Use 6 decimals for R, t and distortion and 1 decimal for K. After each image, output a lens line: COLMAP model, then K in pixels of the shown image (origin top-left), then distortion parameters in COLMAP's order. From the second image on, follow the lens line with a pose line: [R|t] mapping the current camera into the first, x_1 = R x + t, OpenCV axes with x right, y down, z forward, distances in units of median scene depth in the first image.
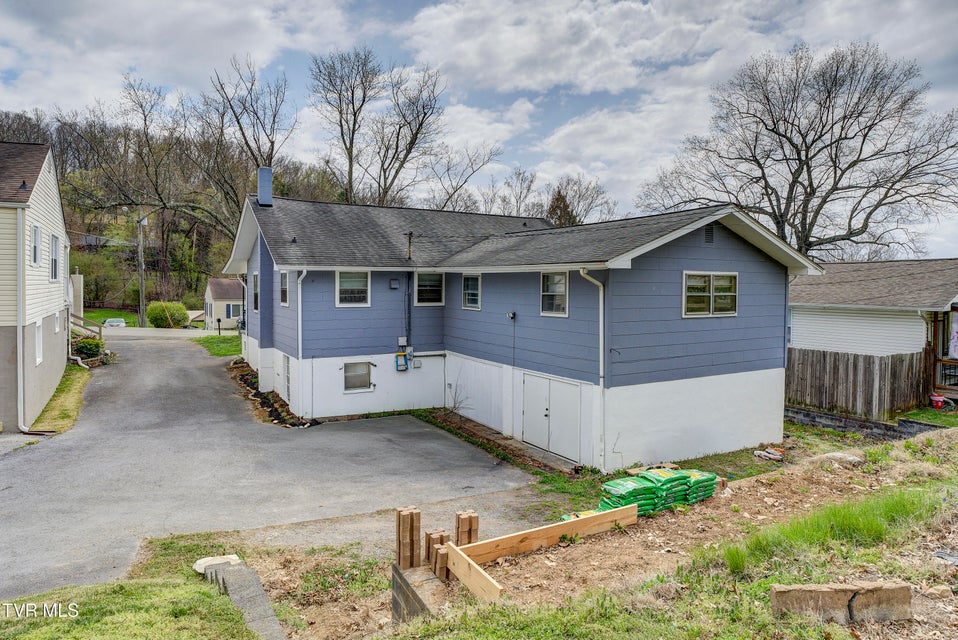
lens RADIAL K [[601.8, 0, 478.9], [0, 601.8, 317.7], [0, 0, 1]] dist [0.008467, -0.002120]
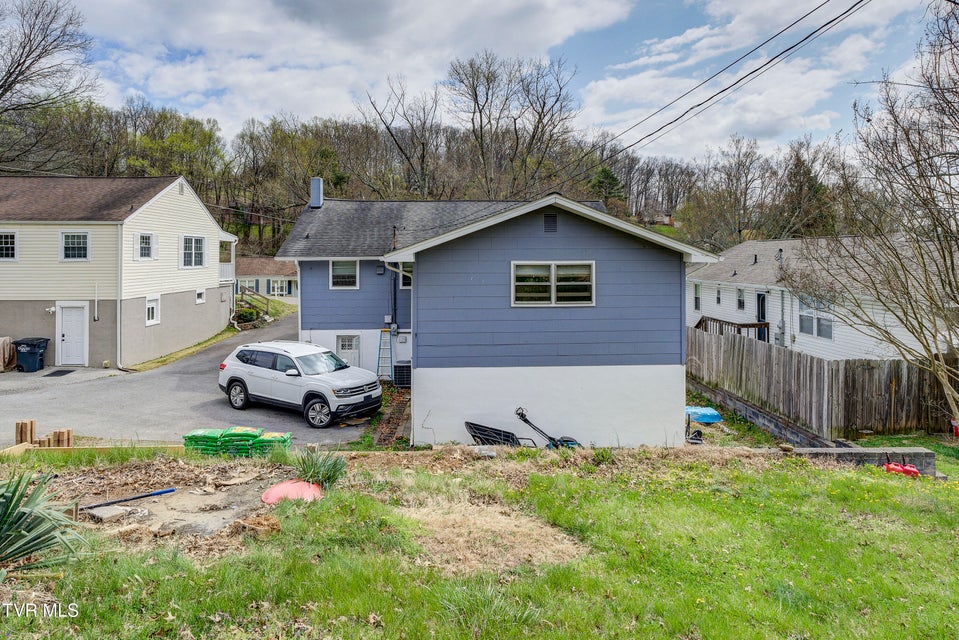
lens RADIAL K [[602.4, 0, 463.9], [0, 602.4, 283.5], [0, 0, 1]] dist [0.008467, -0.002120]
pose [[0.873590, 0.009244, -0.486574, 0.604874], [-0.015958, 0.999826, -0.009655, -0.022391], [0.486400, 0.016199, 0.873586, 0.052633]]
